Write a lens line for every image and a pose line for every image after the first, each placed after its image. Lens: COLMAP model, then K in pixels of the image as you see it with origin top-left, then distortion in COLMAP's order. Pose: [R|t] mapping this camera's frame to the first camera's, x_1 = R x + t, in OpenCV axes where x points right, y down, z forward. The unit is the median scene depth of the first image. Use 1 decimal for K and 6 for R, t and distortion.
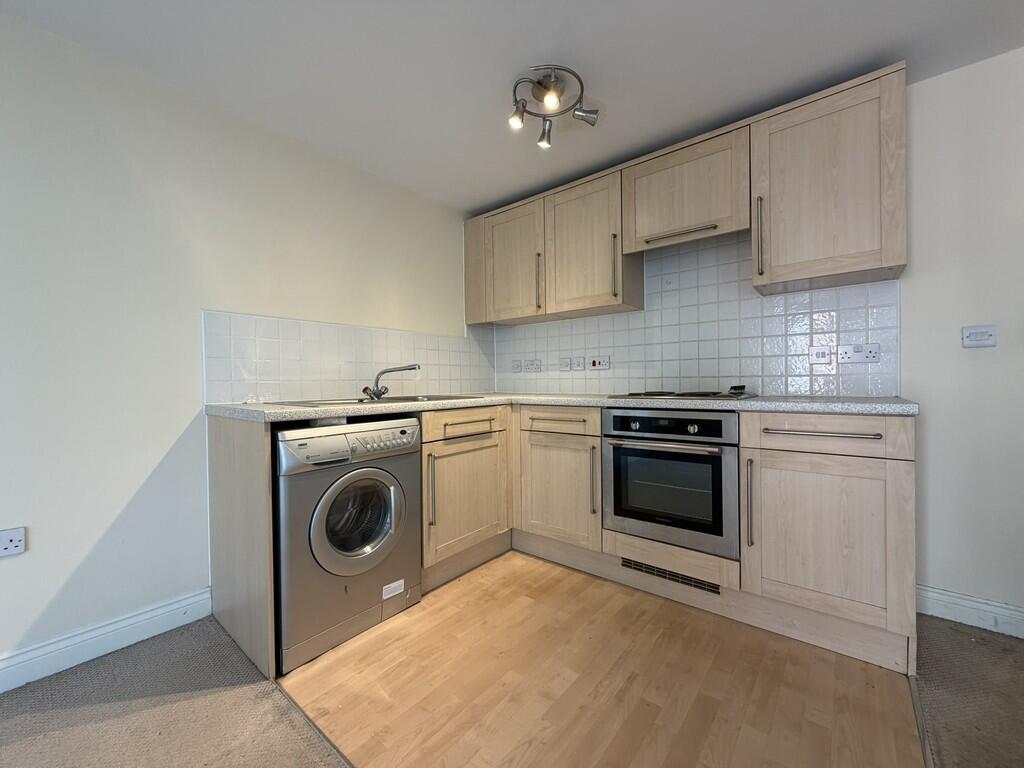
lens RADIAL K [[408.6, 0, 512.0], [0, 408.6, 384.0], [0, 0, 1]] dist [0.000344, 0.000687]
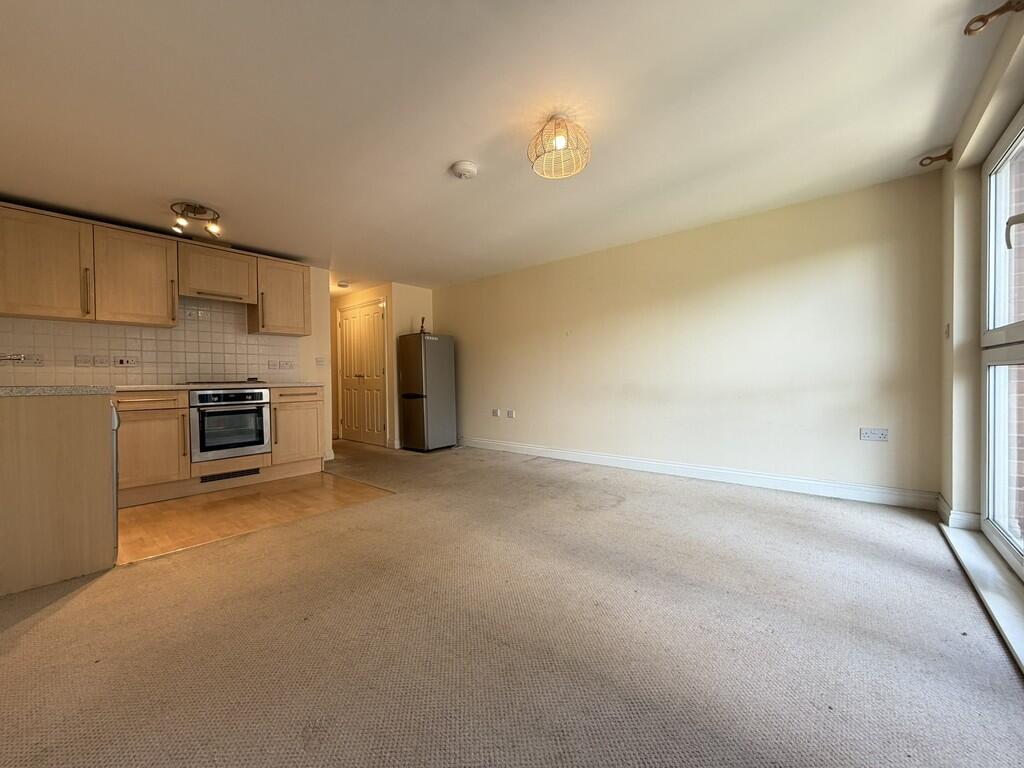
lens RADIAL K [[408.6, 0, 512.0], [0, 408.6, 384.0], [0, 0, 1]] dist [0.000344, 0.000687]
pose [[0.013121, 0.000791, 0.999914, -1.451797], [0.020531, 0.999789, -0.001060, 0.062471], [-0.999703, 0.020543, 0.013102, -0.335901]]
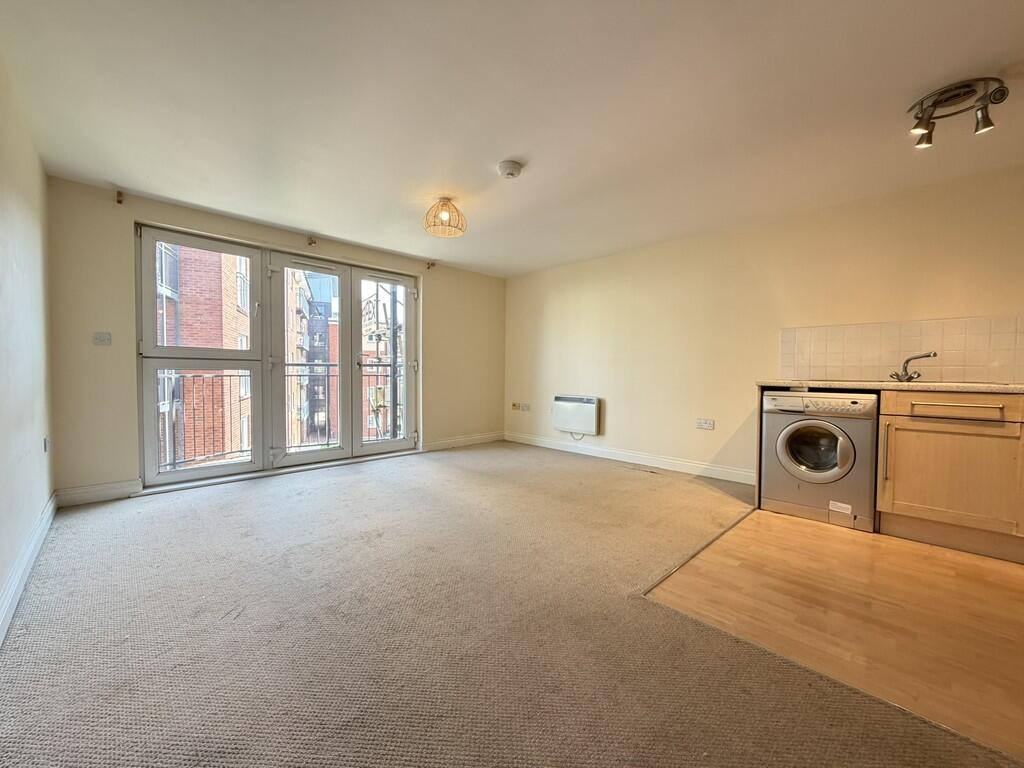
lens RADIAL K [[408.6, 0, 512.0], [0, 408.6, 384.0], [0, 0, 1]] dist [0.000344, 0.000687]
pose [[-0.108647, 0.043397, -0.993133, 1.142264], [-0.014785, 0.998866, 0.045265, 0.005811], [0.993970, 0.019602, -0.107882, -0.026596]]
